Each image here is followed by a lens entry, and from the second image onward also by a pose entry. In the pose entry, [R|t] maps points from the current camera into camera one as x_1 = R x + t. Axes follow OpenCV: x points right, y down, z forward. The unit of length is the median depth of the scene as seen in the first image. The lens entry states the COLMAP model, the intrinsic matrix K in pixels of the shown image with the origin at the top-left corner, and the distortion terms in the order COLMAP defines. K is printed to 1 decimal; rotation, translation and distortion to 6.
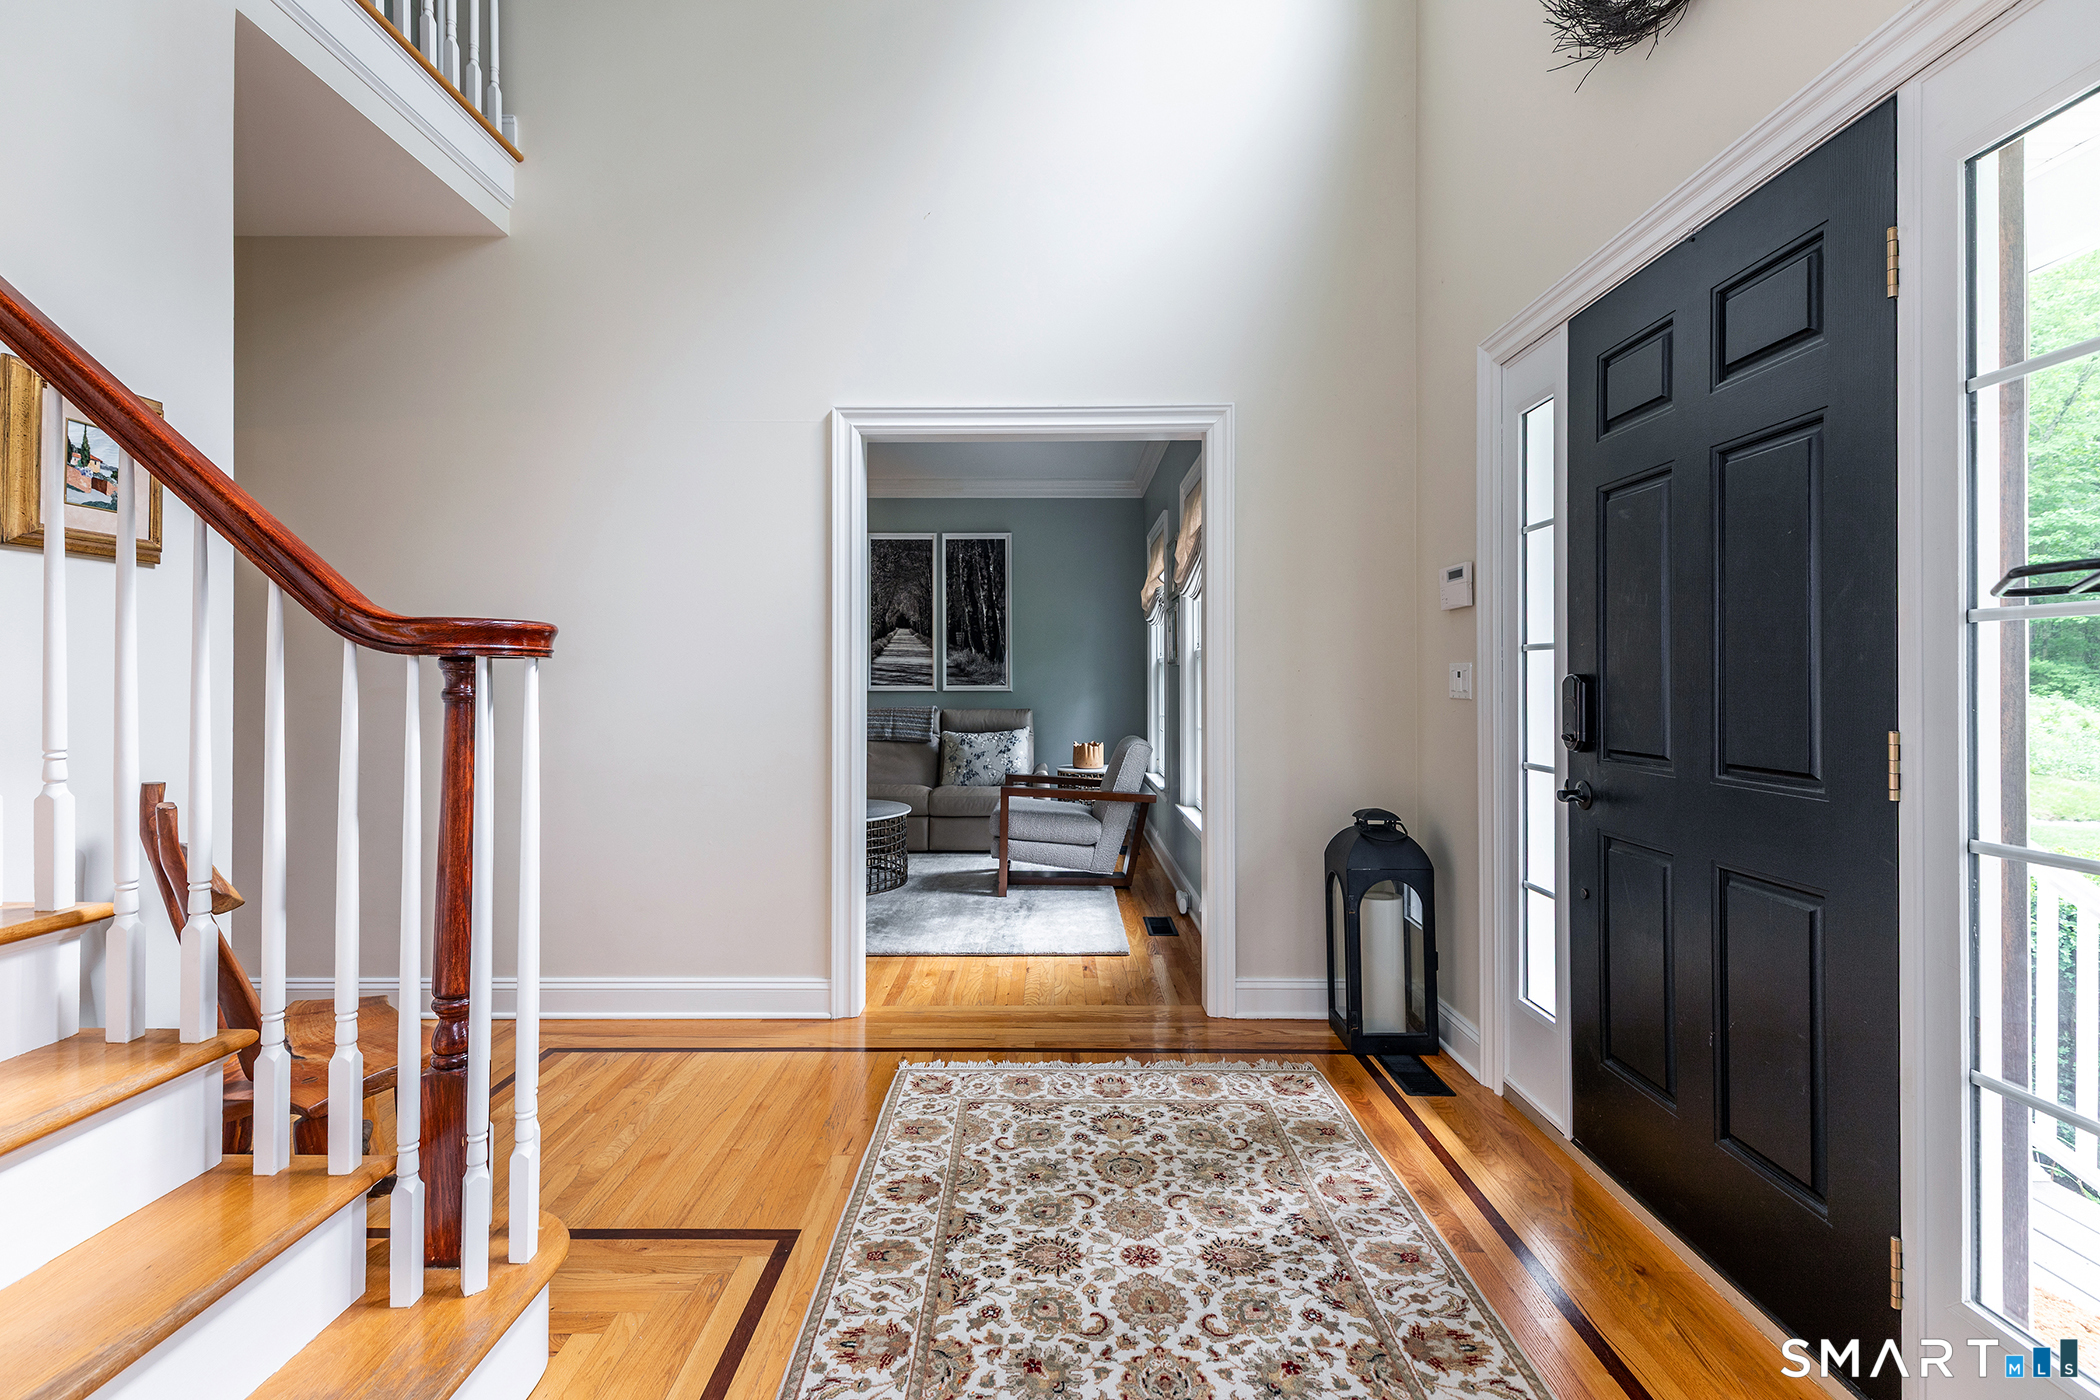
lens RADIAL K [[955.7, 0, 1049.9], [0, 955.7, 679.5], [0, 0, 1]] dist [0.014995, -0.000572]
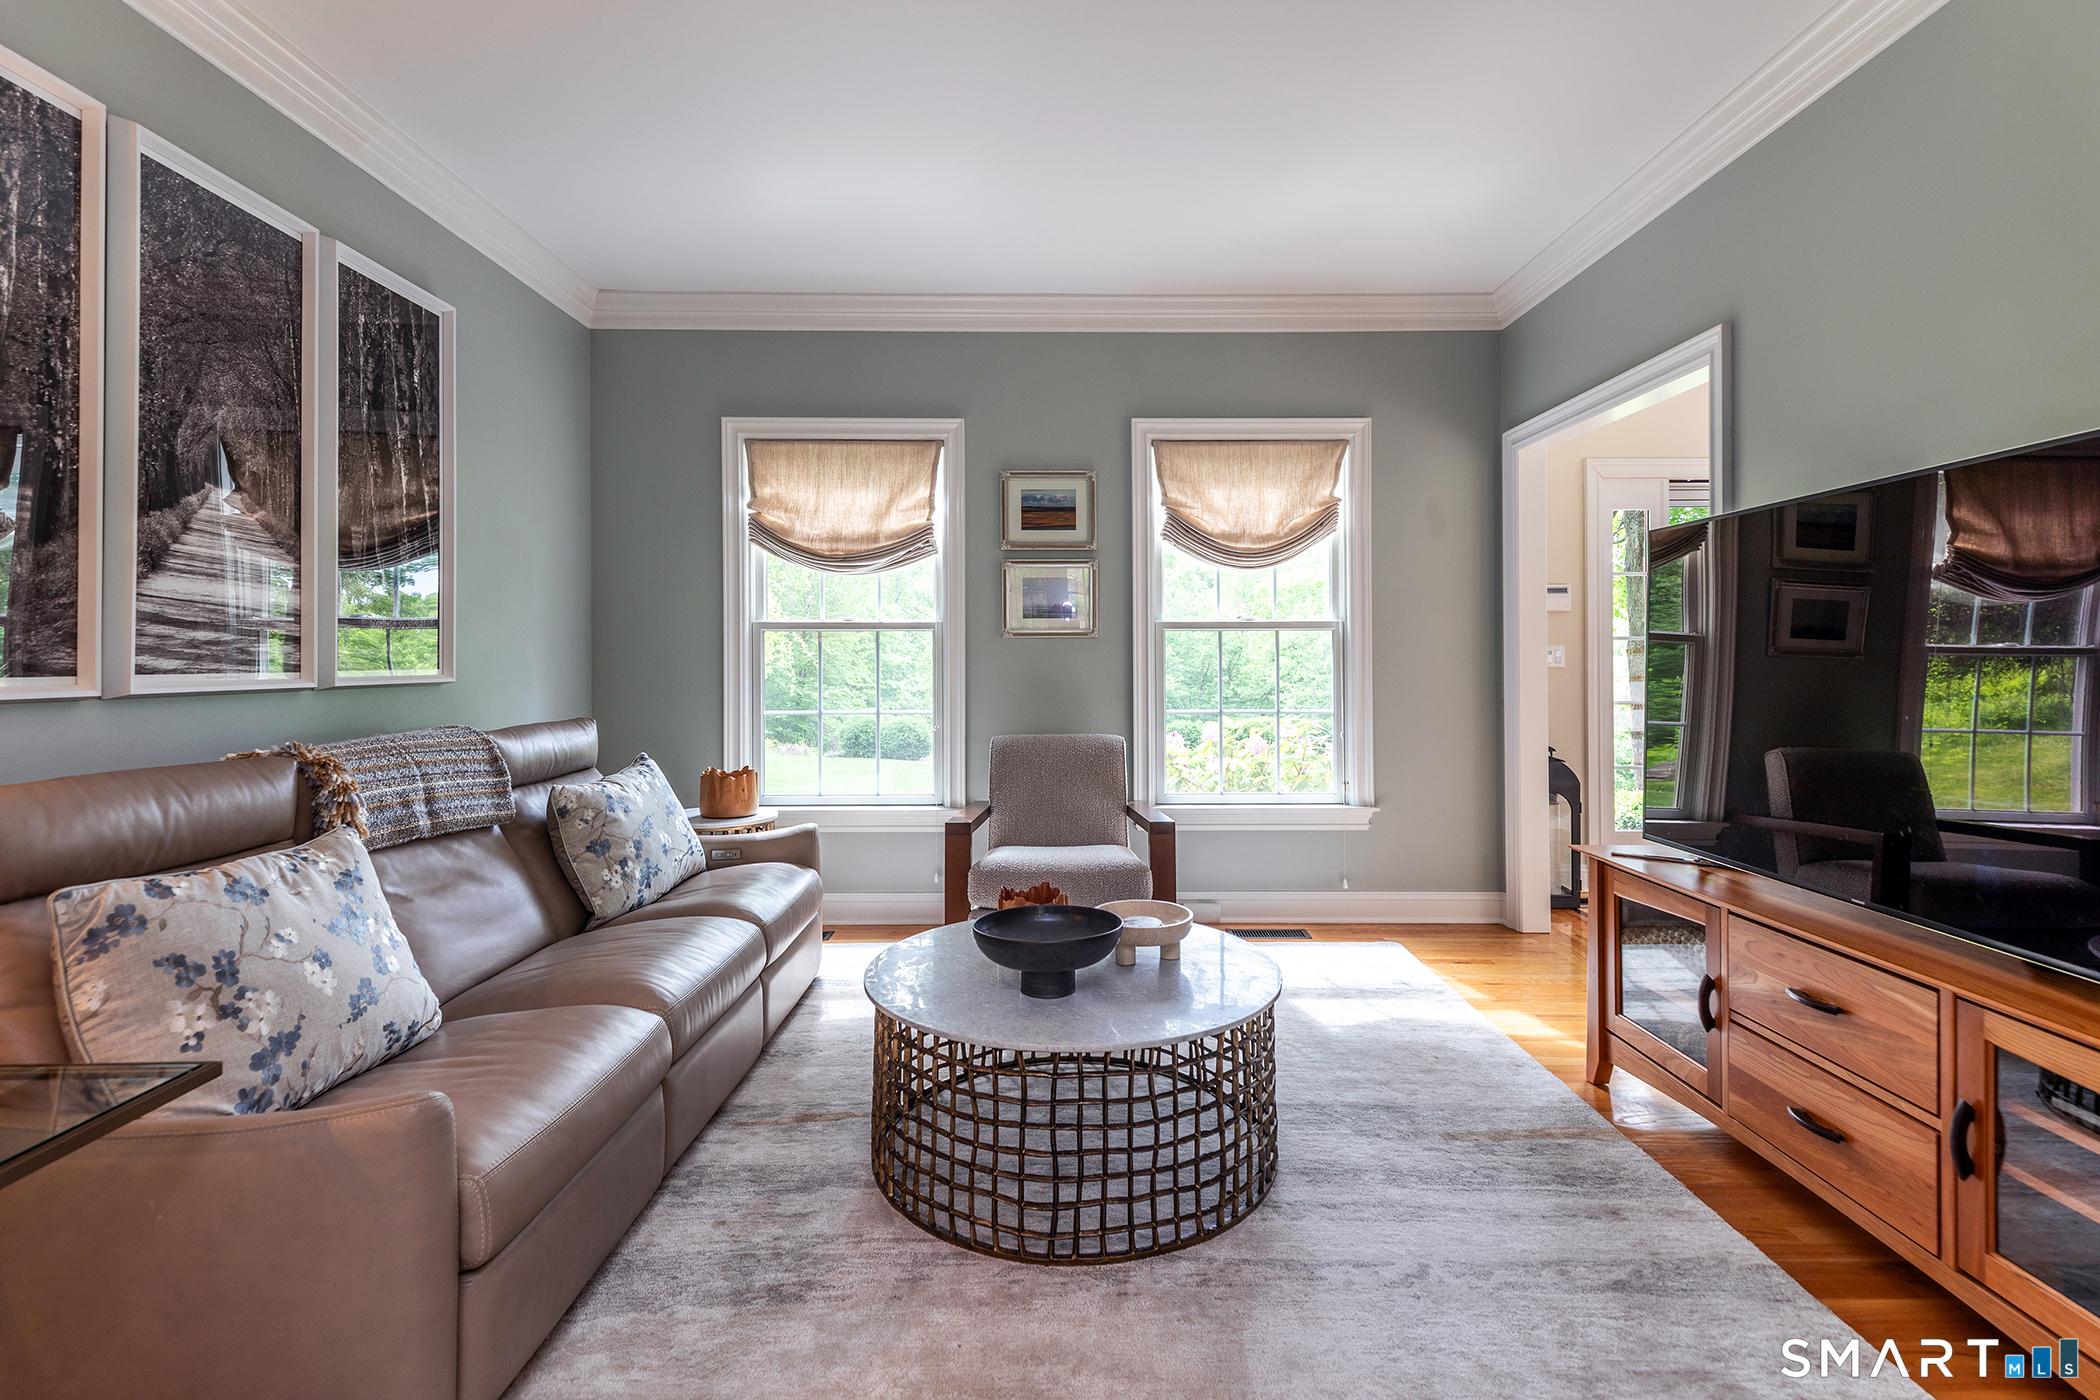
lens RADIAL K [[989.1, 0, 1068.6], [0, 989.1, 654.9], [0, 0, 1]] dist [-0.000889, -0.000269]
pose [[-0.039927, 0.003836, 0.999195, -0.519409], [0.002673, 0.999989, -0.003732, 0.002389], [-0.999199, 0.002521, -0.039937, 0.795226]]
